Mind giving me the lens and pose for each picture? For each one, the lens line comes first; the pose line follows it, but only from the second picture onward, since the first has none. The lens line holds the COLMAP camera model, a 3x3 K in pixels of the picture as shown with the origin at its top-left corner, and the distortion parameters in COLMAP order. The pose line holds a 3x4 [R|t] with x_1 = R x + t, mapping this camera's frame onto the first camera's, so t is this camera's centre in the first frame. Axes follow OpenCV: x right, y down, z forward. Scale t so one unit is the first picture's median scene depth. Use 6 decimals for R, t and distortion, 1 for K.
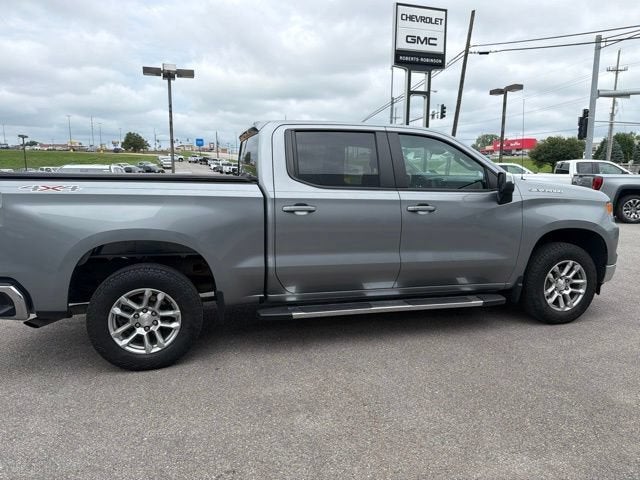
lens RADIAL K [[455.5, 0, 325.1], [0, 455.5, 241.6], [0, 0, 1]] dist [0.036286, -0.044814]
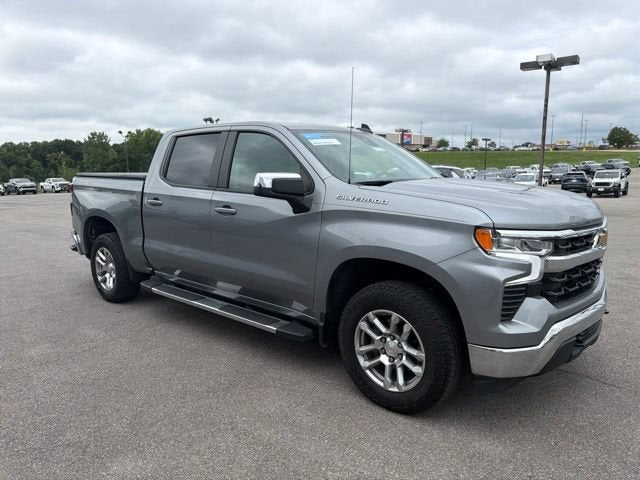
lens RADIAL K [[455.5, 0, 322.9], [0, 455.5, 244.3], [0, 0, 1]] dist [0.036286, -0.044814]
pose [[0.549549, 0.127944, -0.825606, 0.214293], [-0.120964, 0.989977, 0.072899, -0.018556], [0.826658, 0.059807, 0.559517, 0.123530]]
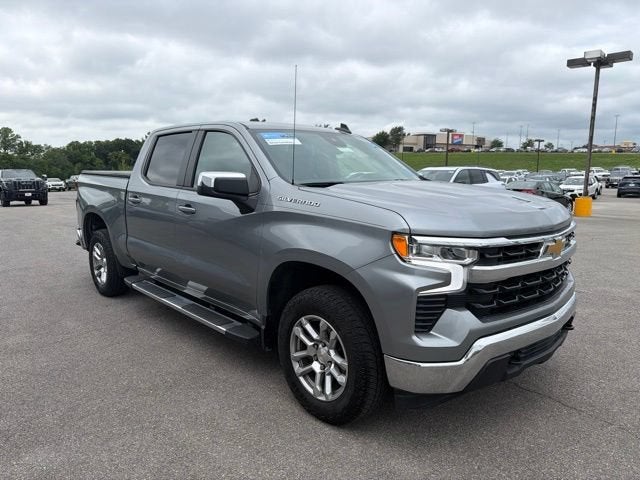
lens RADIAL K [[455.5, 0, 323.4], [0, 455.5, 245.8], [0, 0, 1]] dist [0.036286, -0.044814]
pose [[0.458561, 0.144232, -0.876880, 0.228423], [-0.140172, 0.986128, 0.088898, -0.023457], [0.877538, 0.082149, 0.472417, 0.154977]]
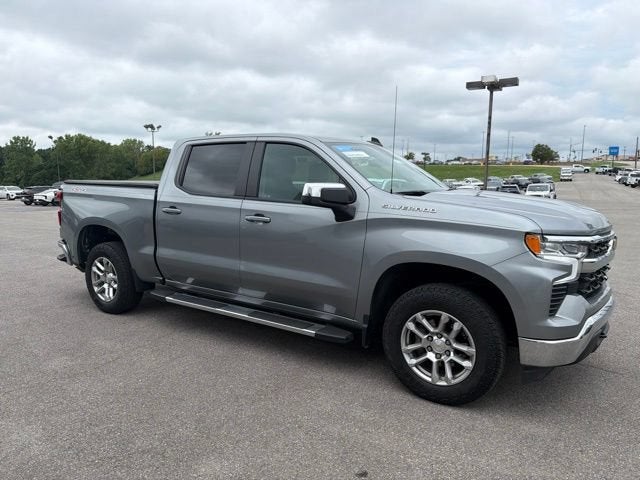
lens RADIAL K [[455.5, 0, 323.3], [0, 455.5, 248.4], [0, 0, 1]] dist [0.036286, -0.044814]
pose [[0.653381, 0.112910, -0.748562, 0.199469], [-0.121479, 0.991639, 0.043542, -0.013332], [0.747219, 0.062485, 0.661634, 0.089848]]
